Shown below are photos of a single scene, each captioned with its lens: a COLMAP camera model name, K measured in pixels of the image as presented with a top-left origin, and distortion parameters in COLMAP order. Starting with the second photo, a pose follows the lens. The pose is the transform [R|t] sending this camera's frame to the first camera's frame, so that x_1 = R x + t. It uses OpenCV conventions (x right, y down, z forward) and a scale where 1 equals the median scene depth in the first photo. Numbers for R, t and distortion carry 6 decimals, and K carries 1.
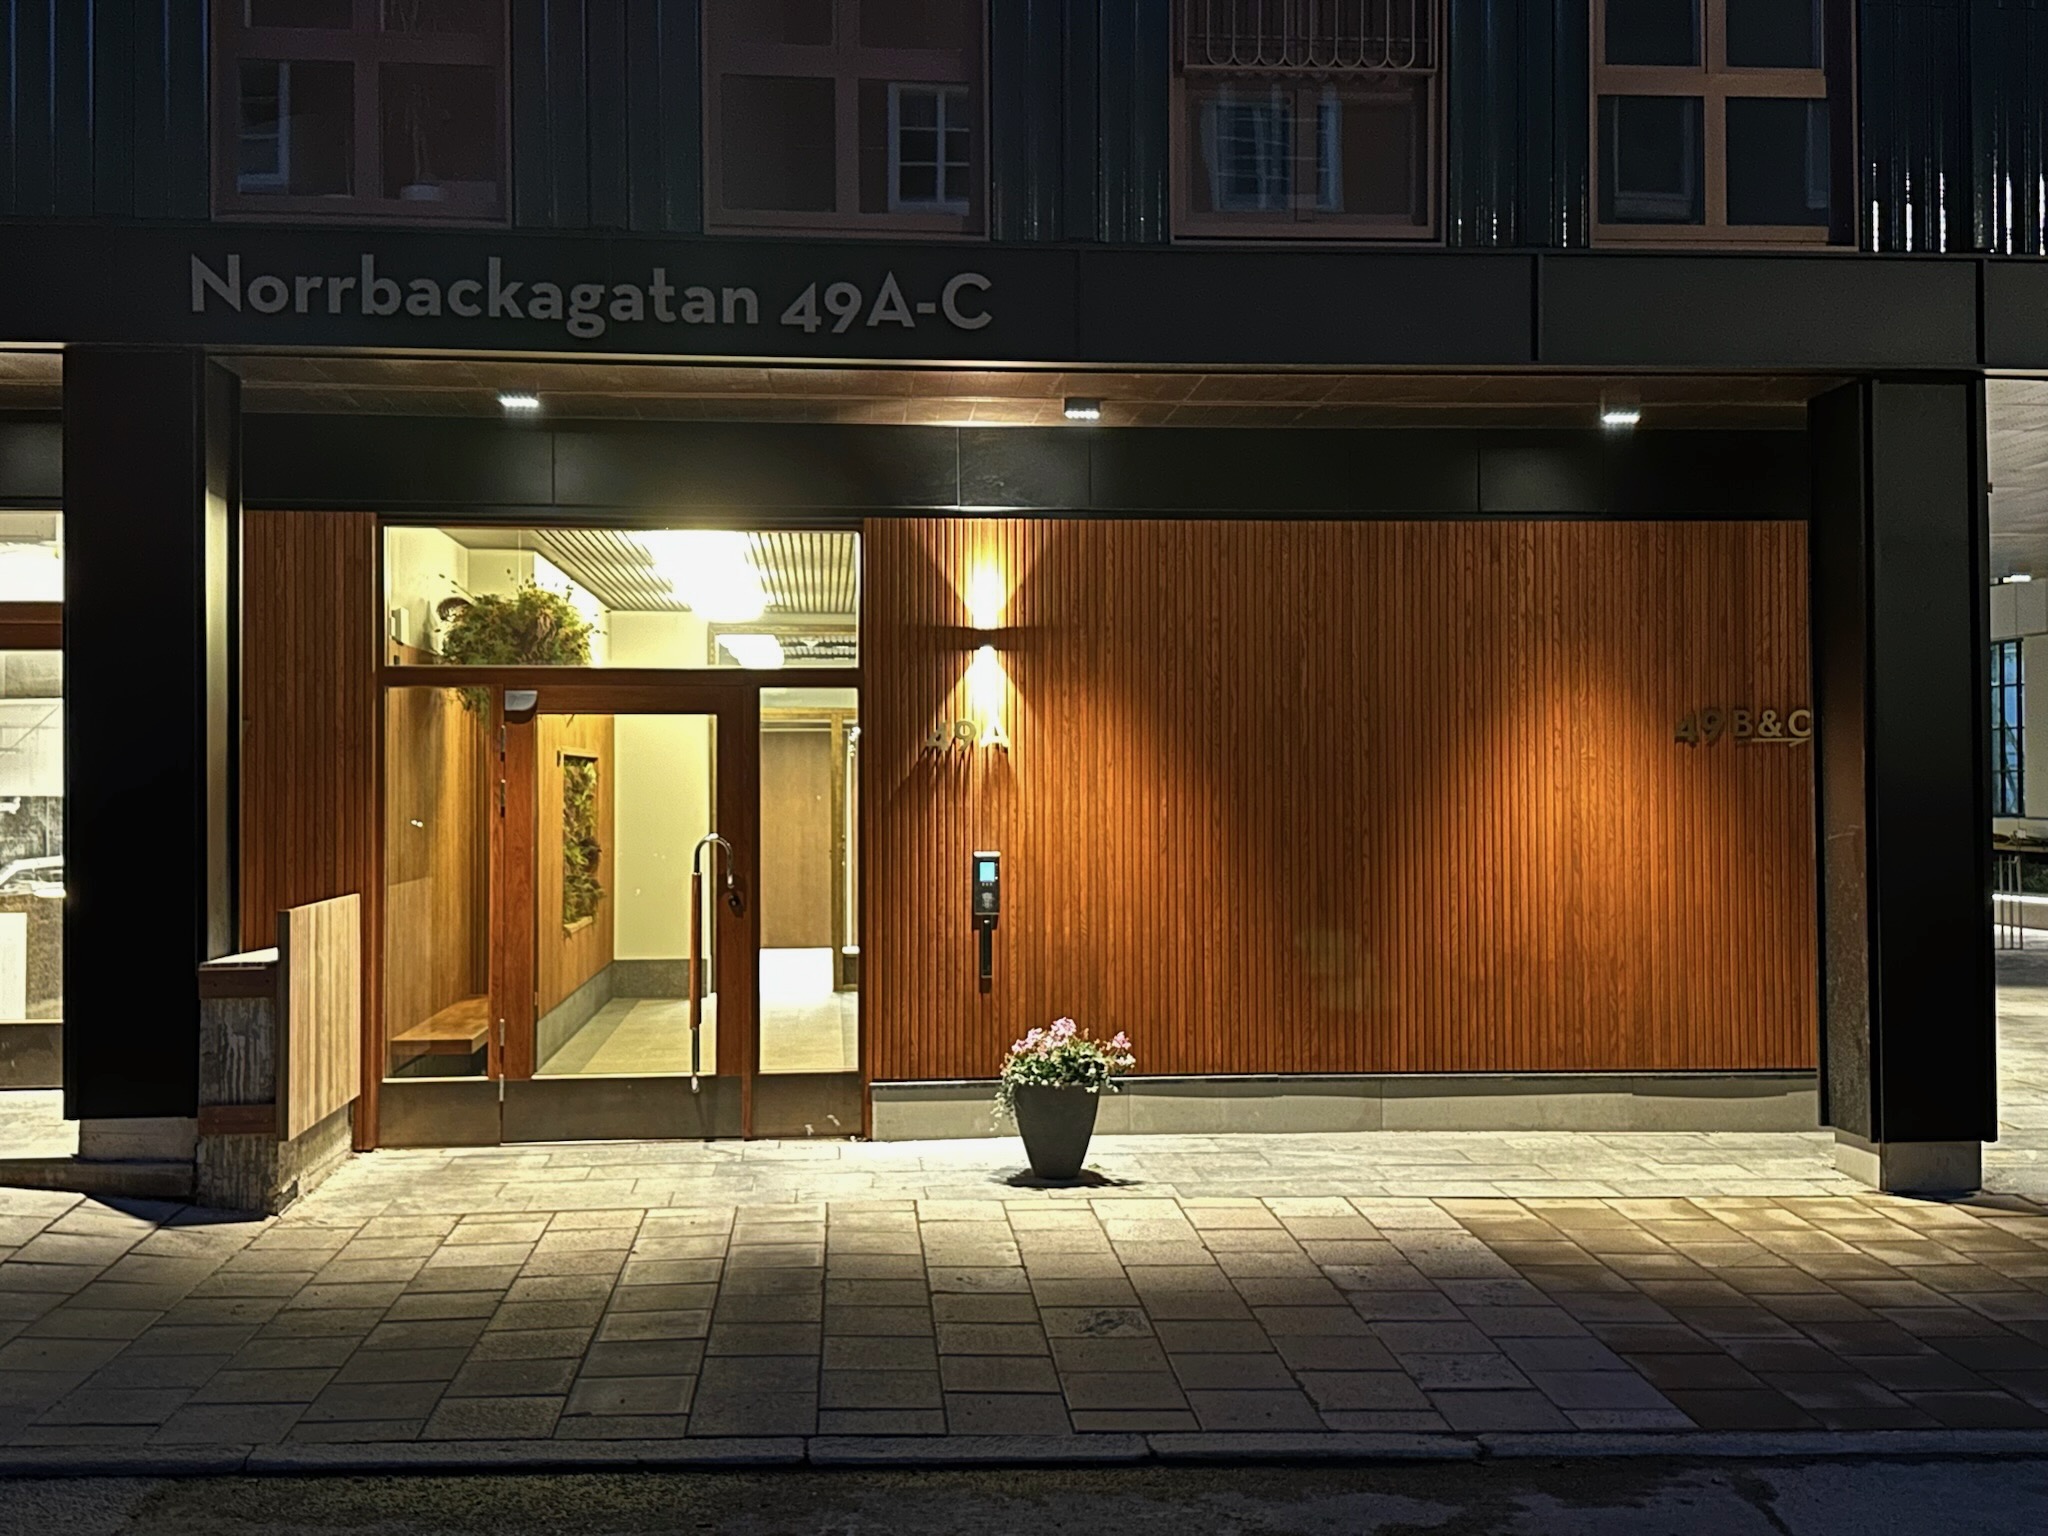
lens RADIAL K [[2194.0, 0, 1035.6], [0, 2194.0, 763.2], [0, 0, 1]] dist [0.110999, 0.000000]
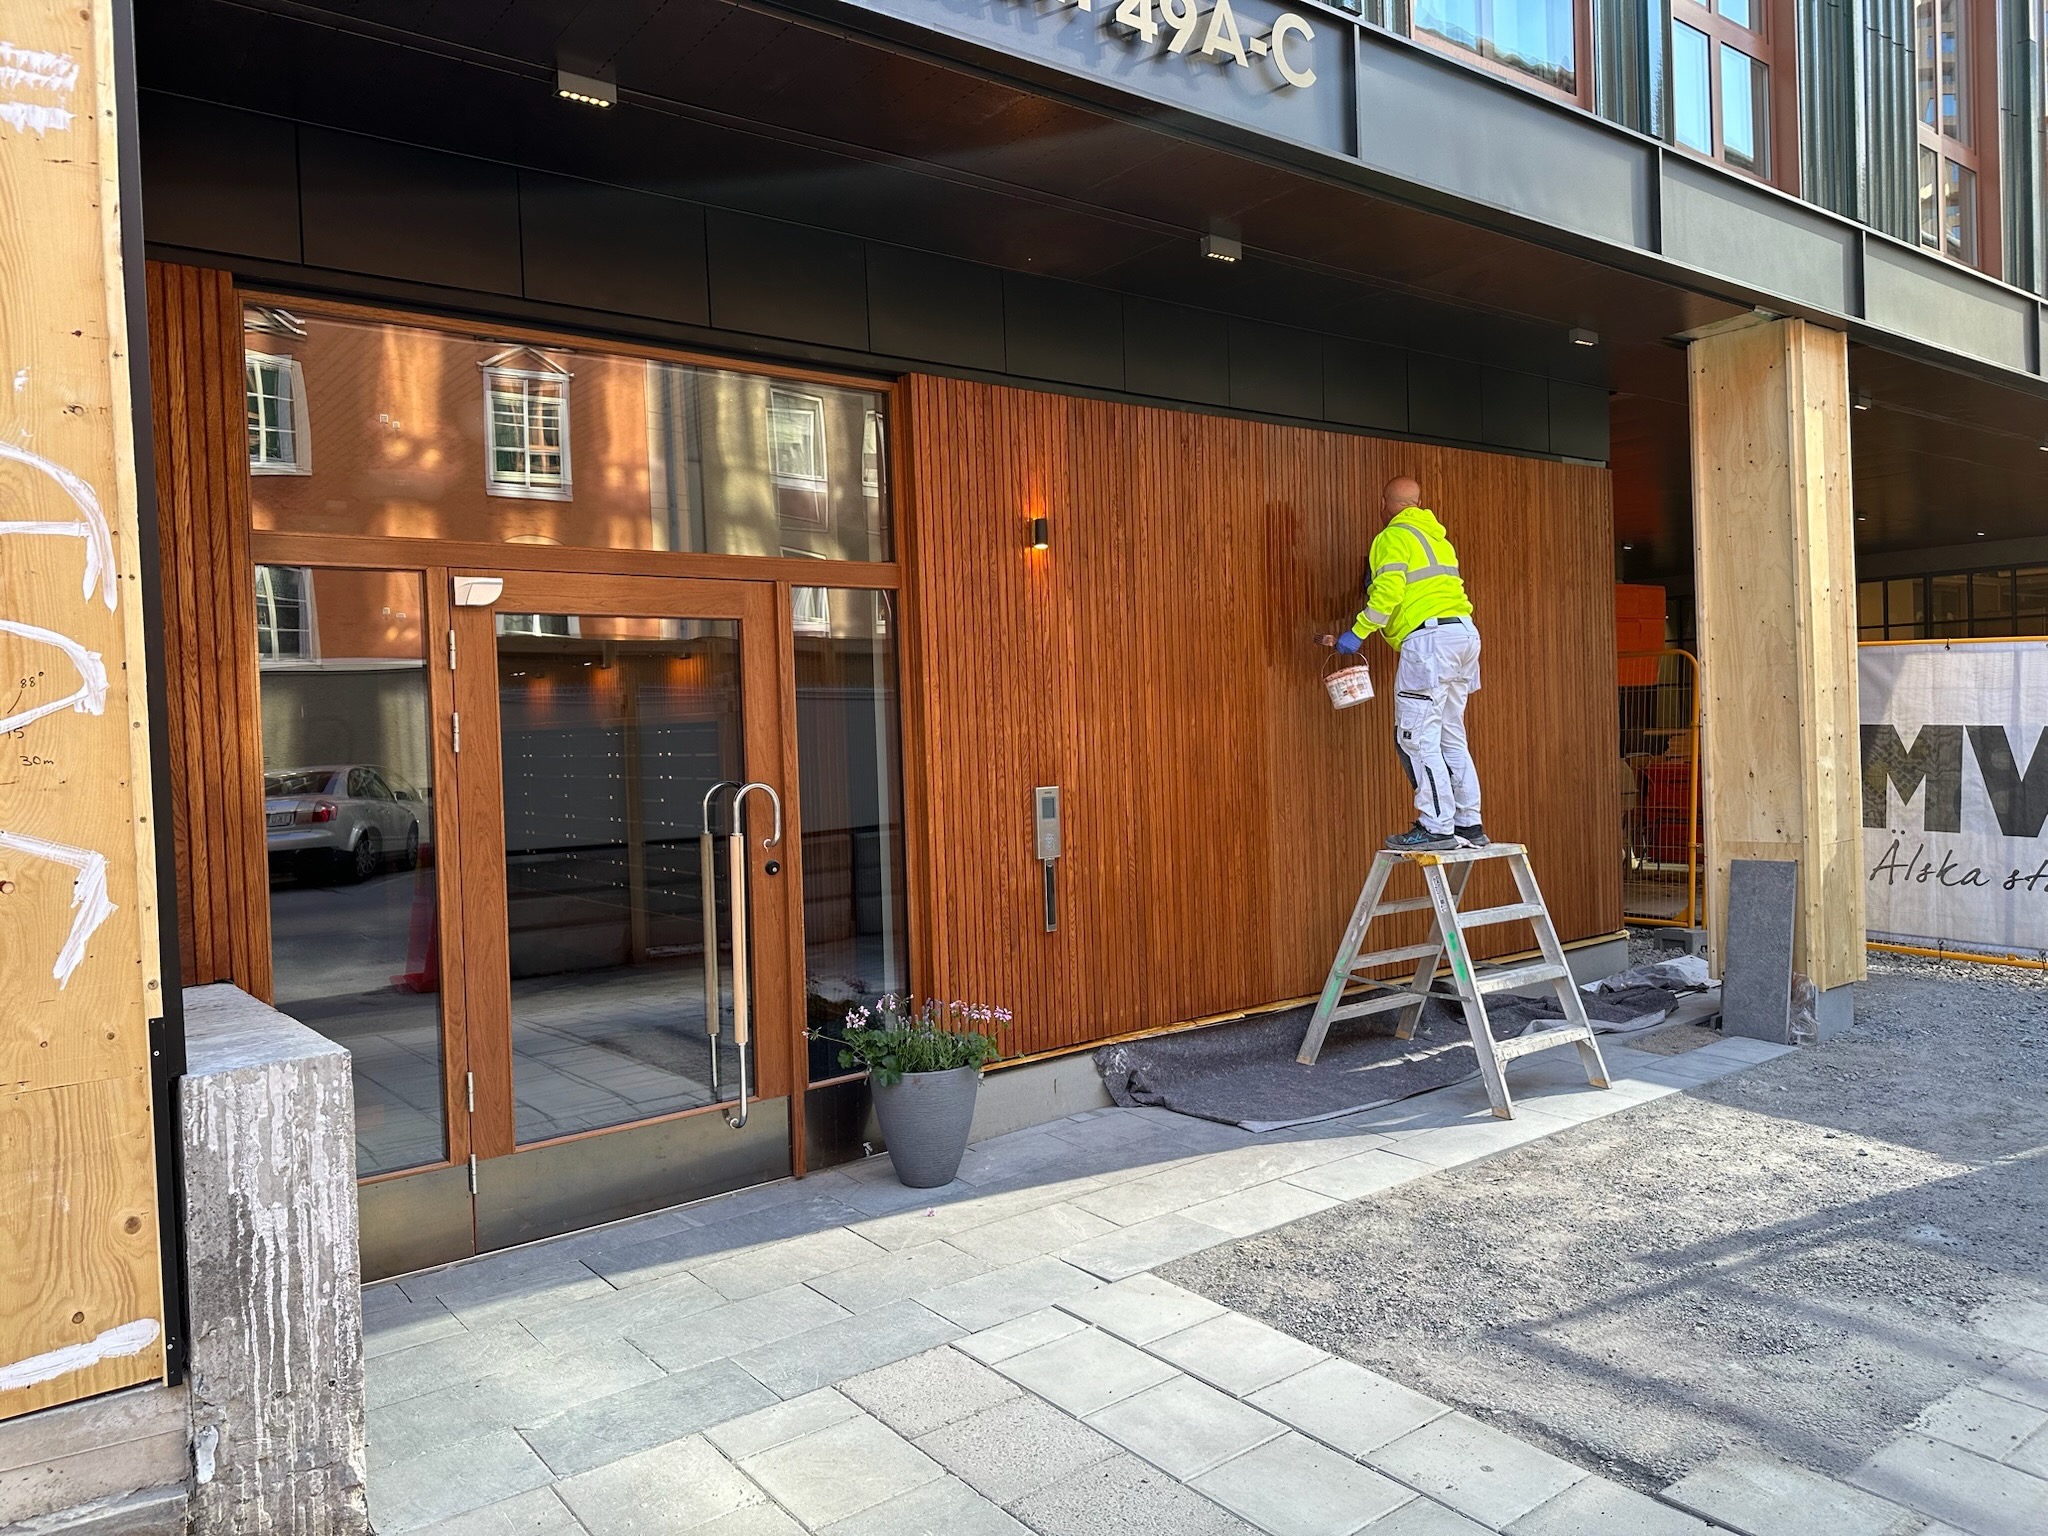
lens RADIAL K [[1438.3, 0, 1026.8], [0, 1438.3, 770.3], [0, 0, 1]] dist [0.045175, -0.006706]
pose [[0.839641, -0.043933, 0.541361, -0.327299], [0.024758, 0.998783, 0.042654, 0.010287], [-0.542577, -0.022411, 0.839707, 0.530209]]
